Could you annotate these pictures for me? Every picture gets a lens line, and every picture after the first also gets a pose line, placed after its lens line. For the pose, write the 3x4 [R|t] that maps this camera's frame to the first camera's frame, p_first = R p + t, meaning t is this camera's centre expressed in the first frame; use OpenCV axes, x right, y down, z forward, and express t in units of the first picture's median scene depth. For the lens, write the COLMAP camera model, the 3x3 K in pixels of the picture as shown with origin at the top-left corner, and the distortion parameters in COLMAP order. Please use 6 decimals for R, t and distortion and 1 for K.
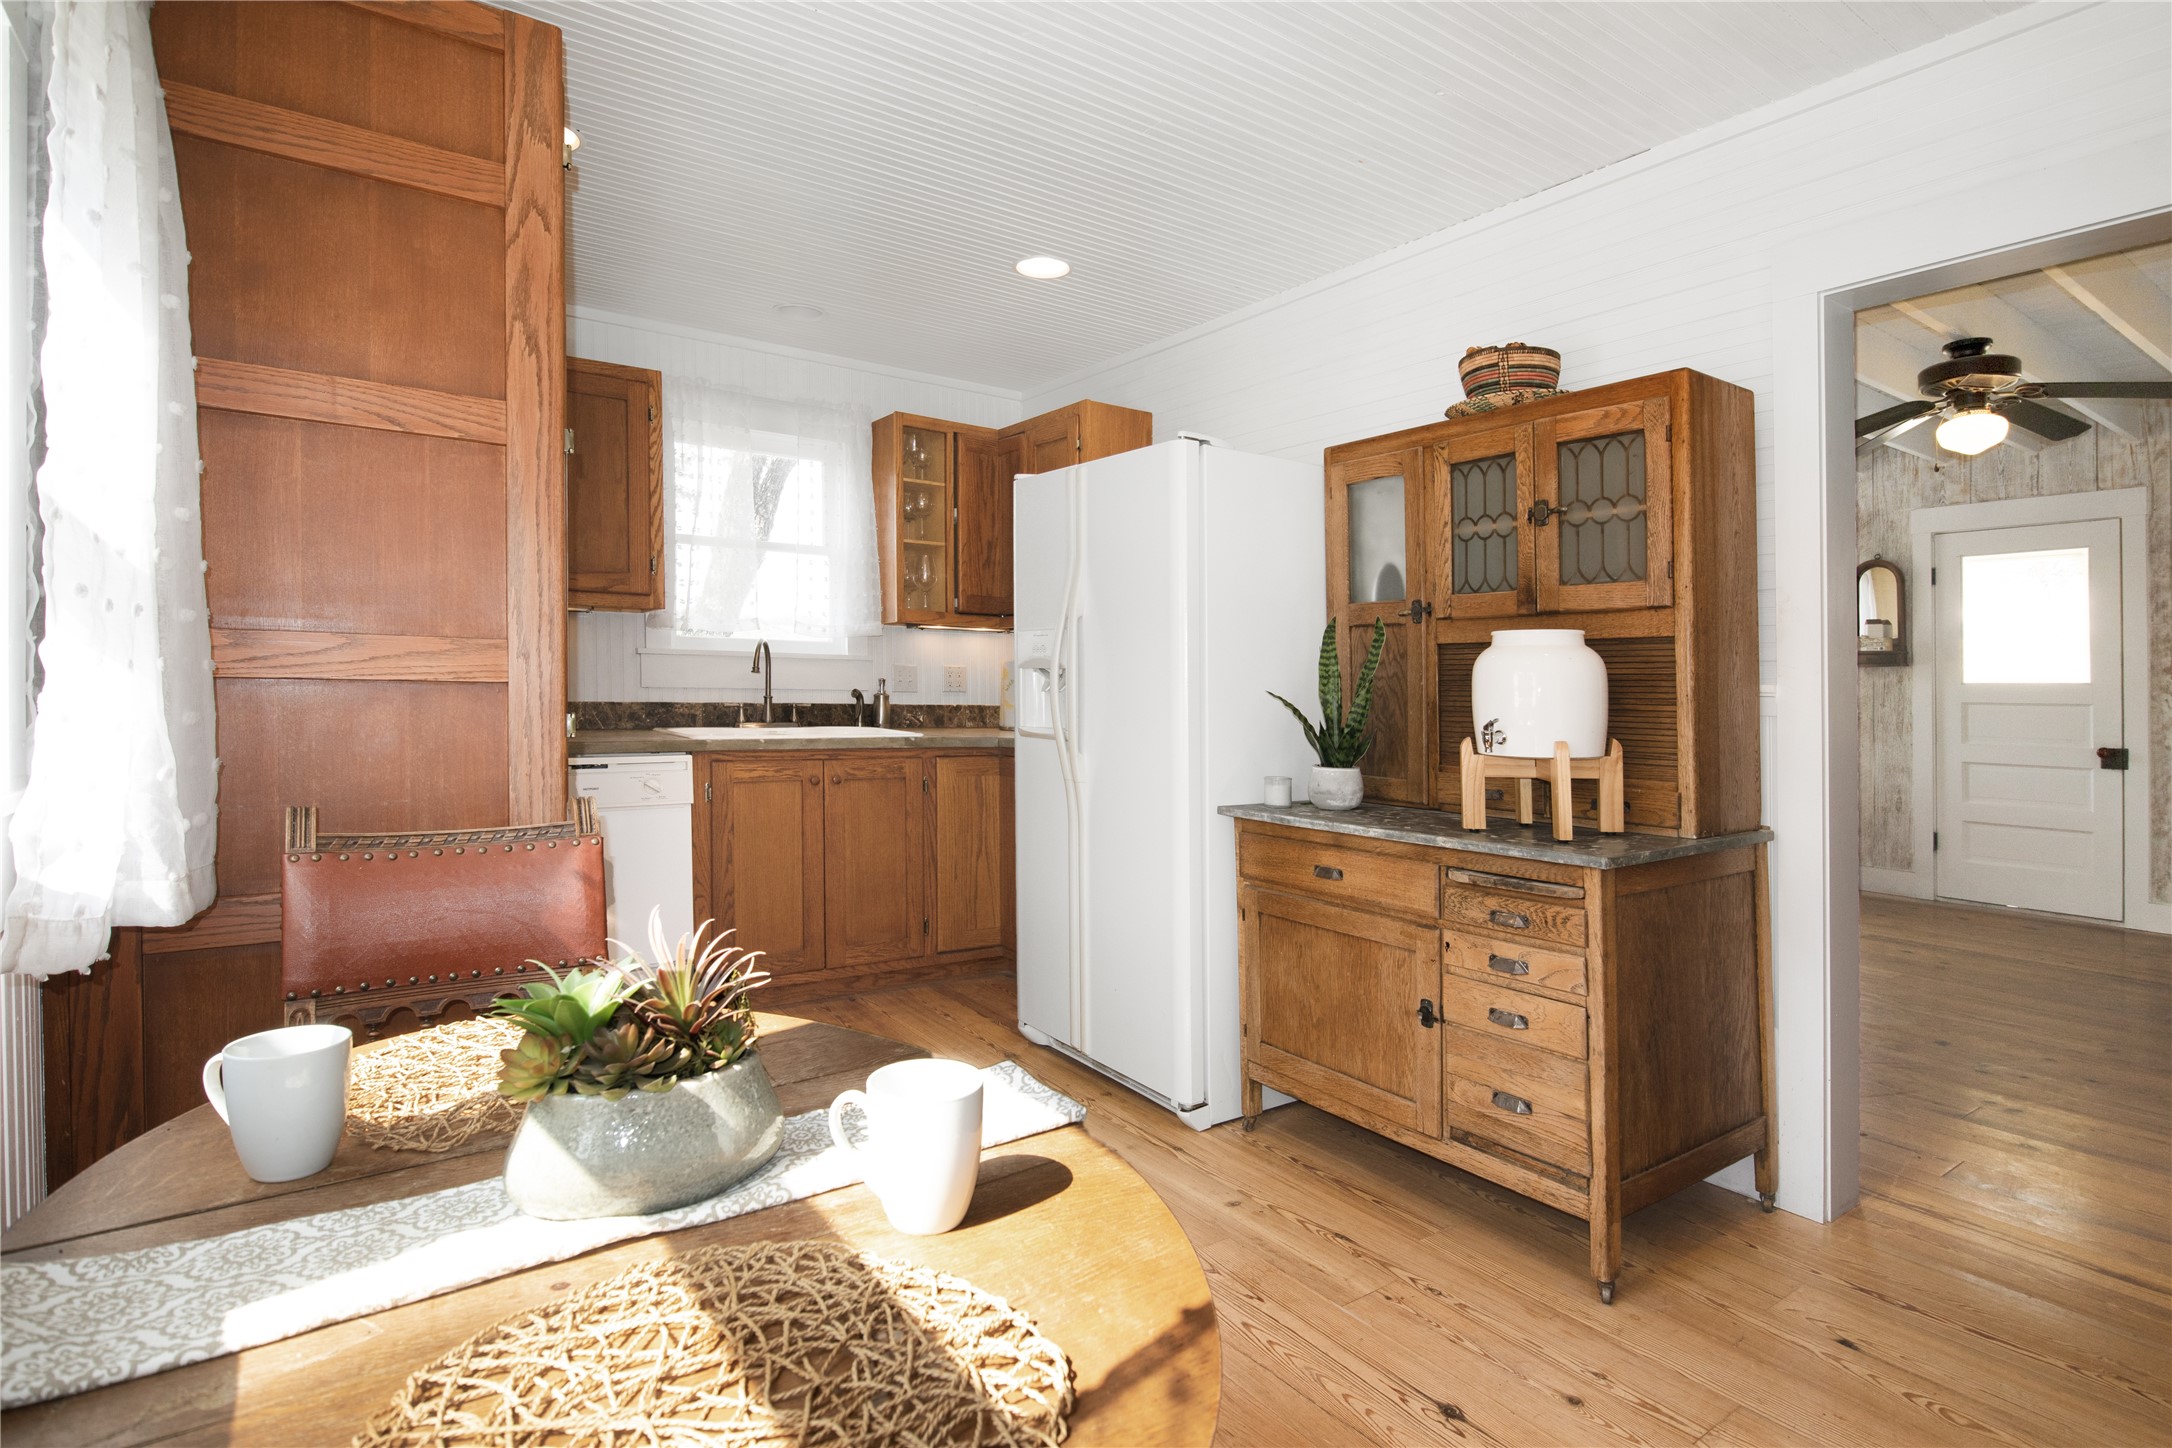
lens RADIAL K [[1113.2, 0, 1107.8], [0, 1113.2, 672.7], [0, 0, 1]] dist [-0.002633, -0.000503]
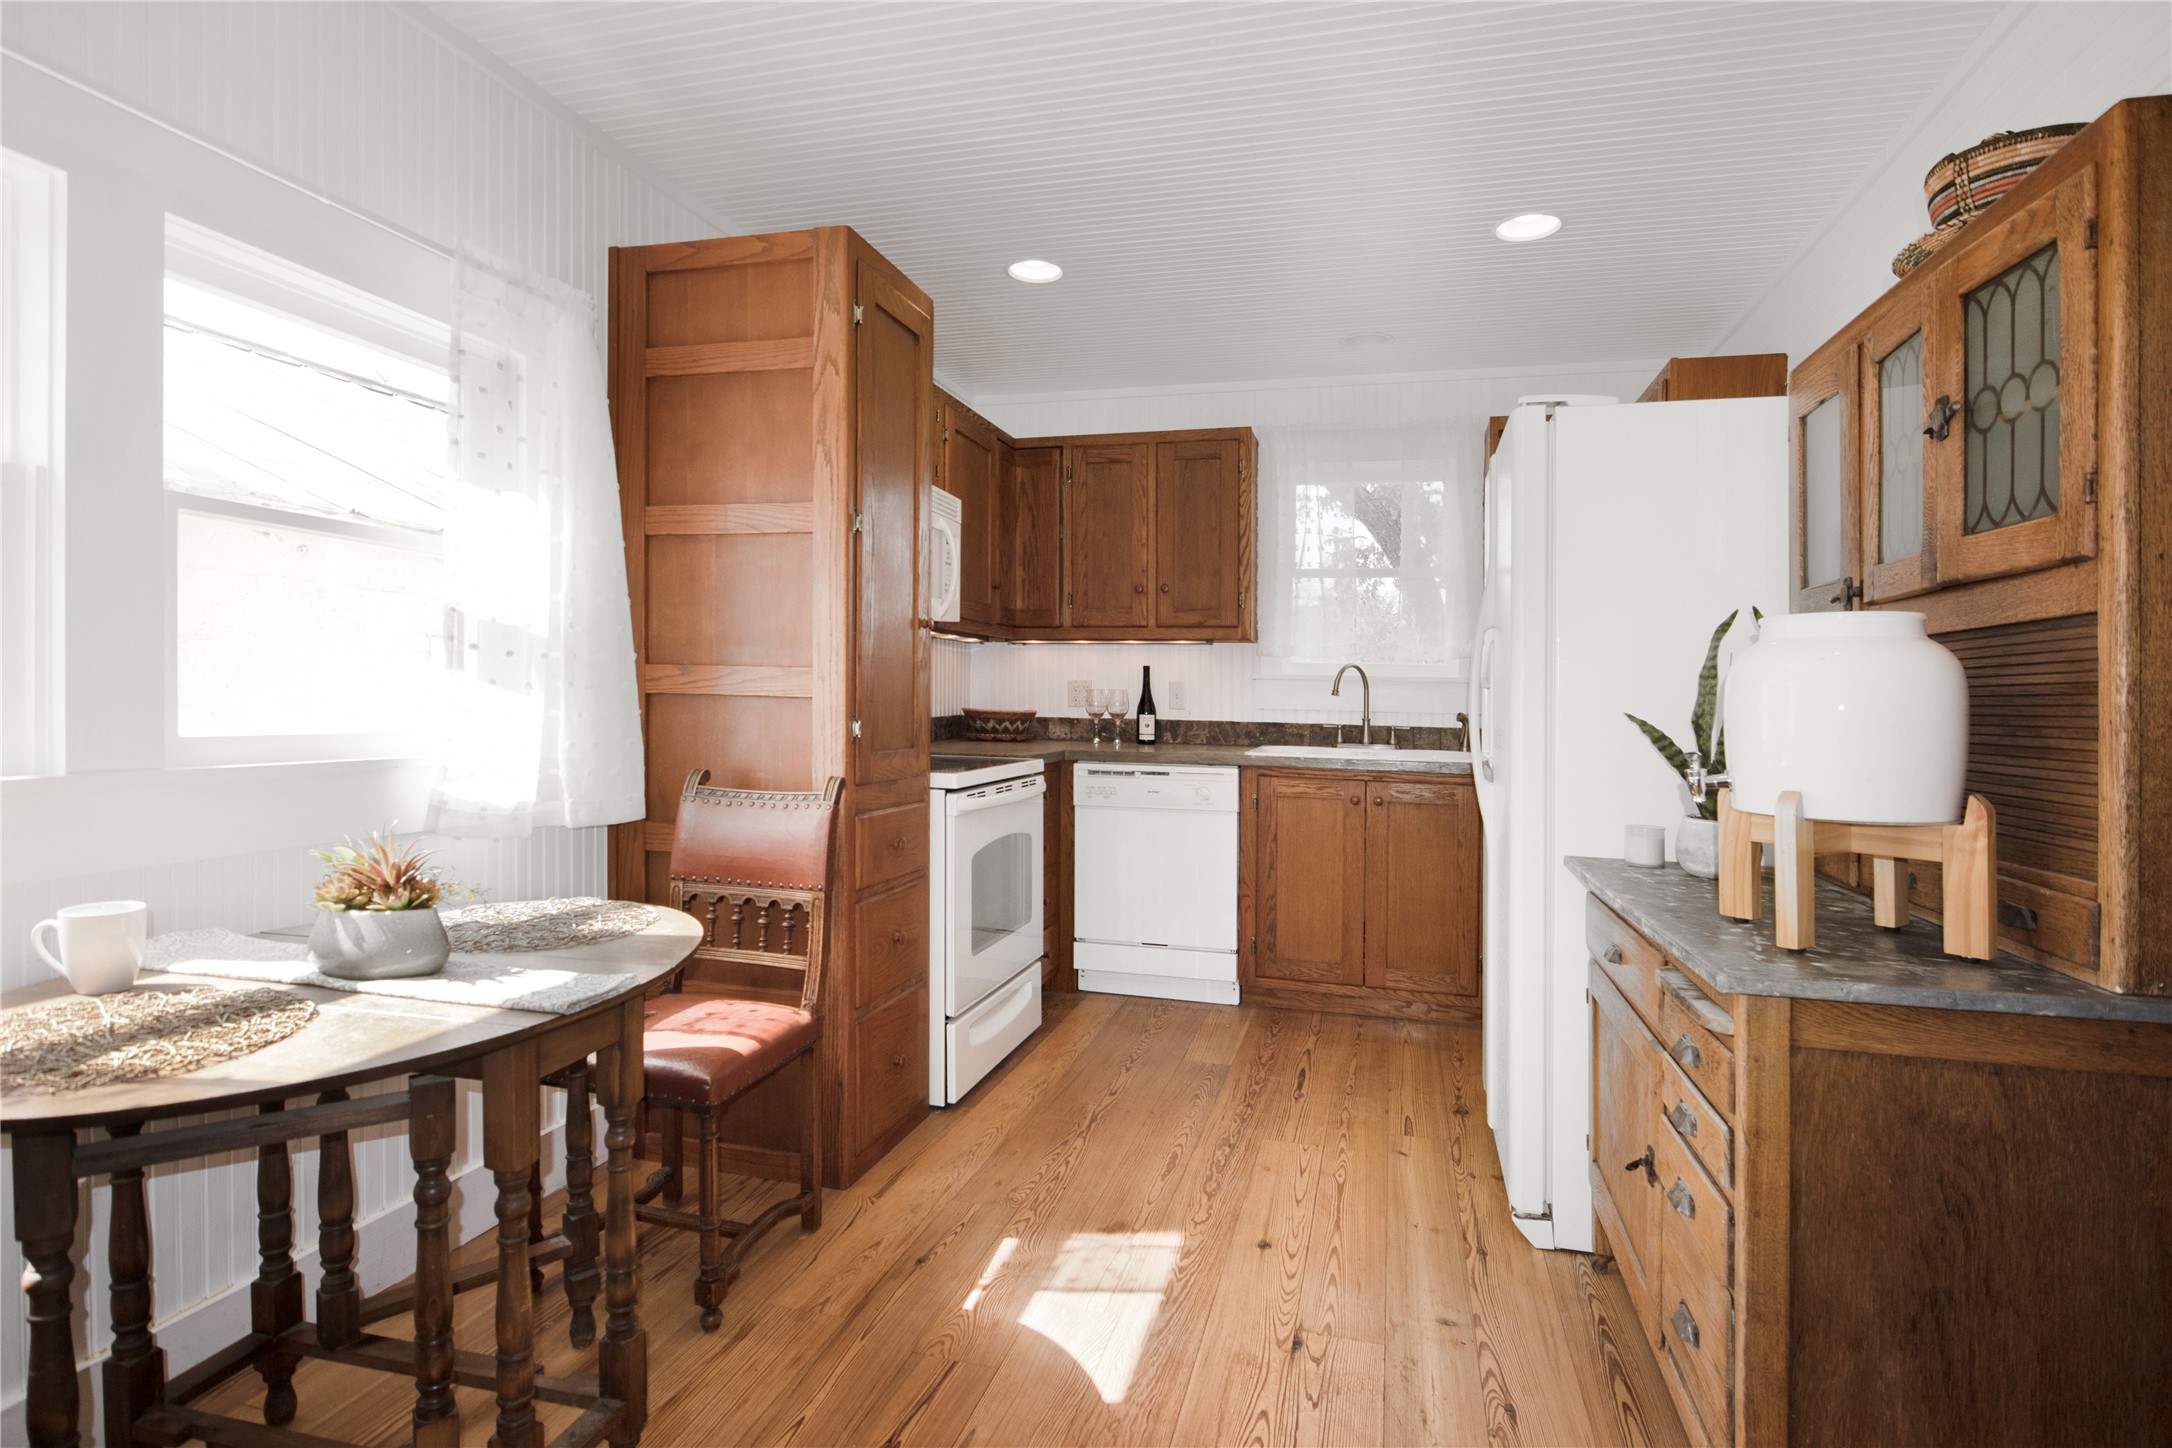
lens RADIAL K [[1107.1, 0, 1096.1], [0, 1107.1, 721.6], [0, 0, 1]] dist [-0.004917, -0.000365]
pose [[0.629899, 0.014487, -0.776542, 0.371844], [-0.001105, 0.999842, 0.017757, 0.006698], [0.776676, -0.010327, 0.629815, 0.174769]]
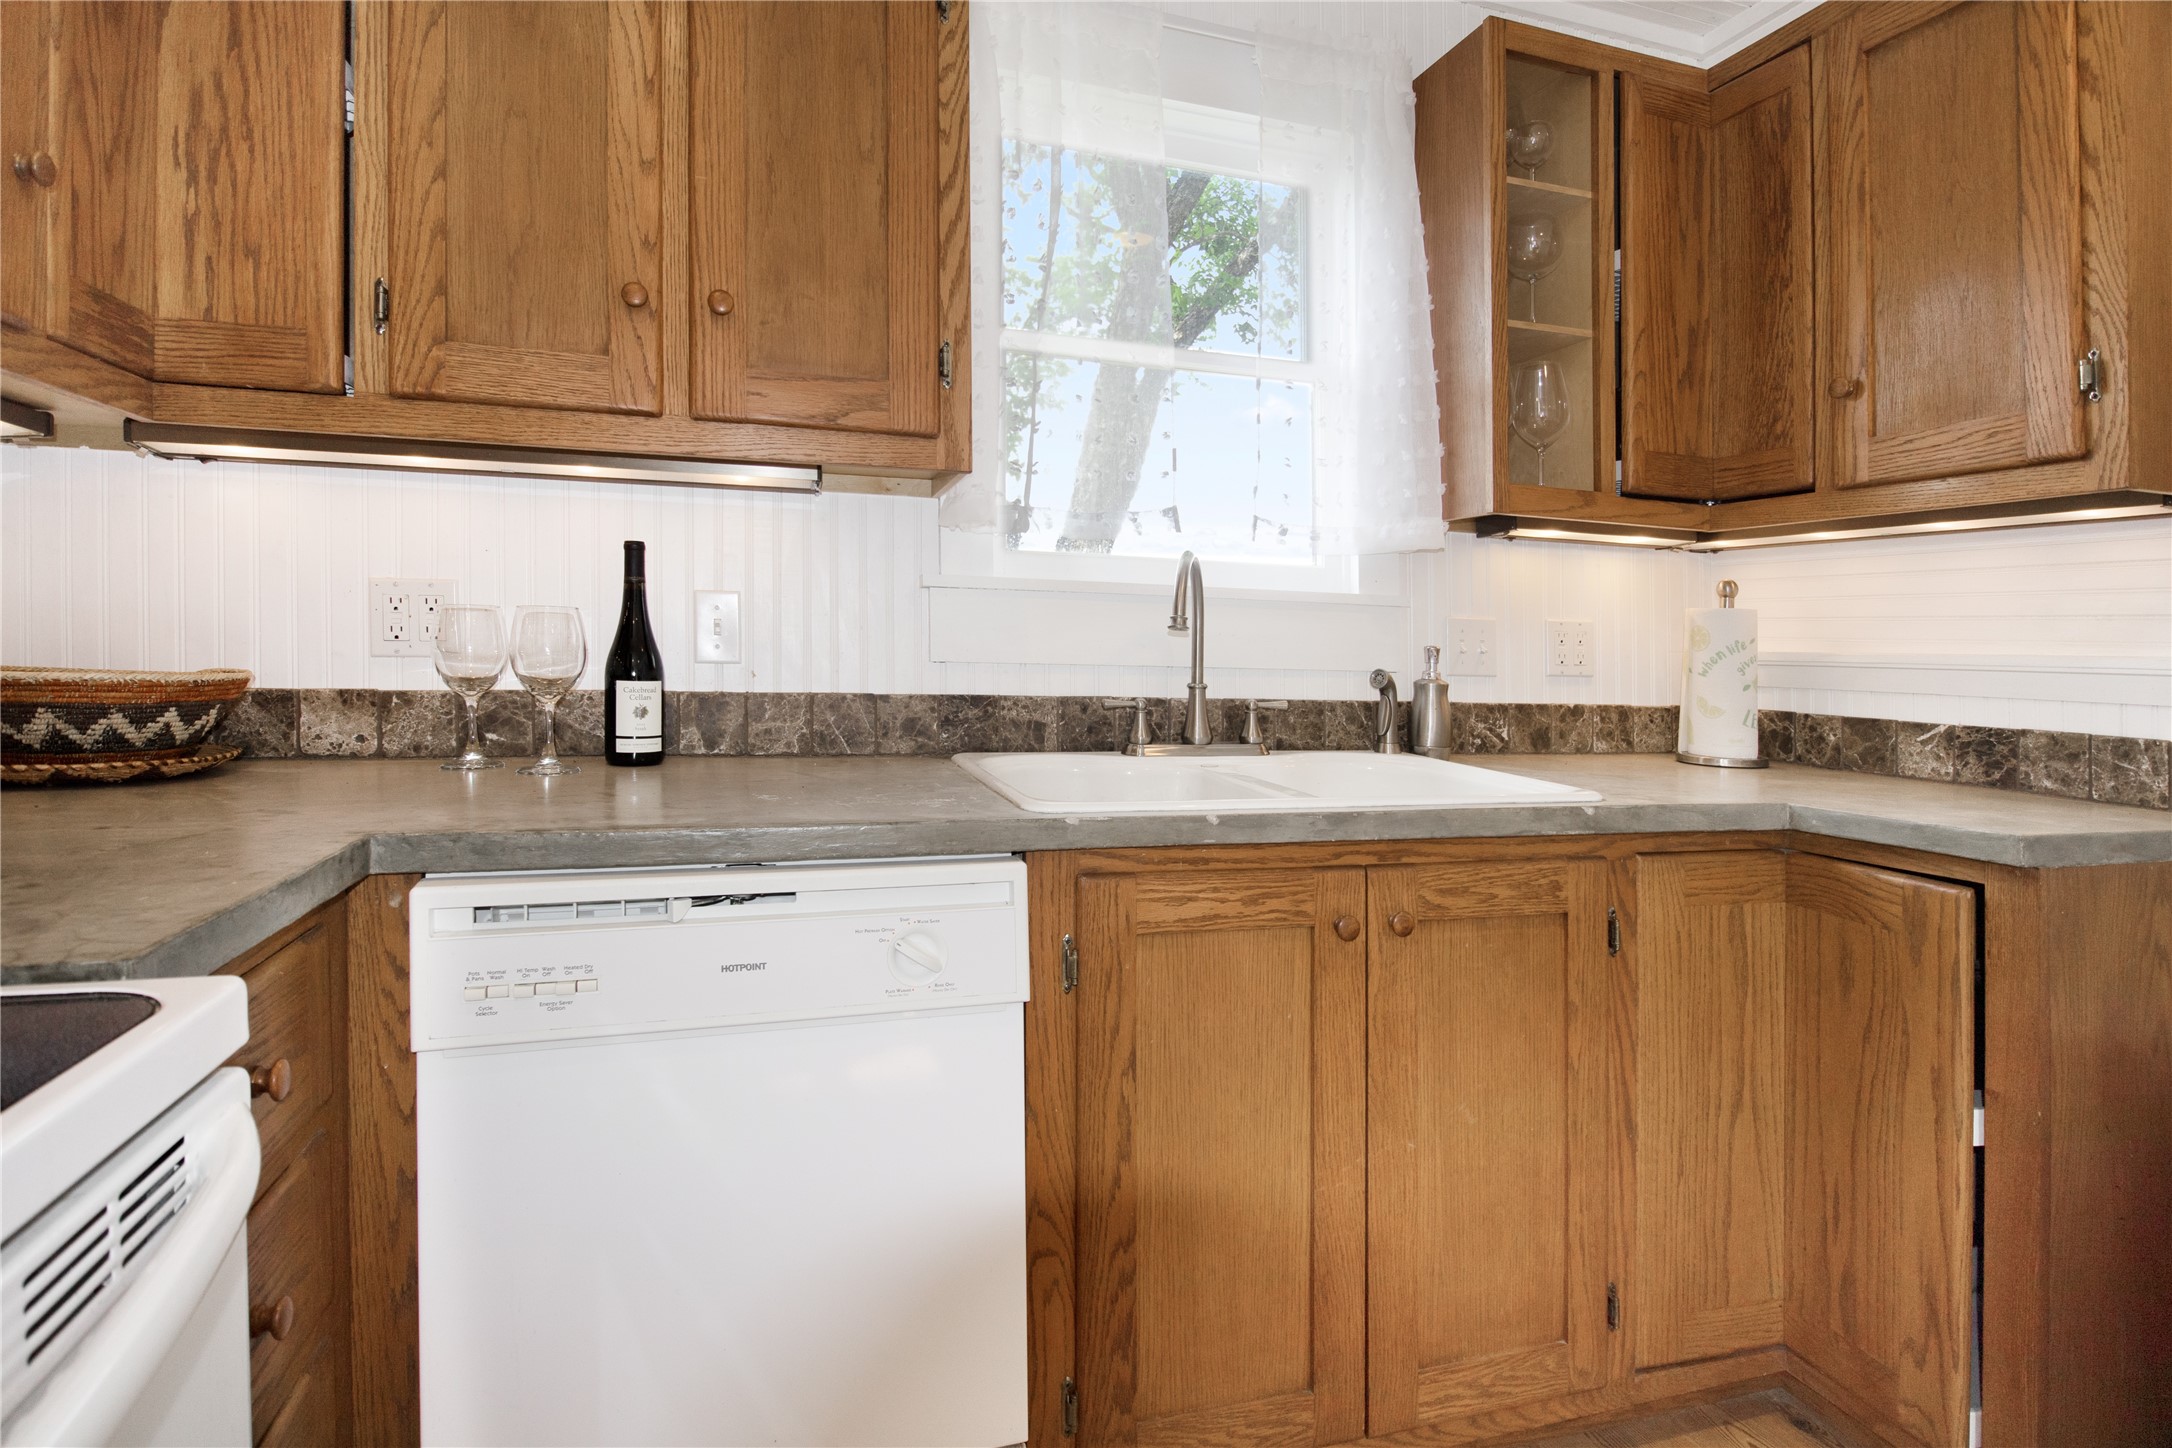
lens RADIAL K [[1118.3, 0, 1092.6], [0, 1118.3, 652.5], [0, 0, 1]] dist [-0.012503, -0.000318]
pose [[0.948645, 0.010015, -0.316185, -0.225777], [-0.006027, 0.999890, 0.013589, 0.002892], [0.316286, -0.010985, 0.948600, 0.624567]]
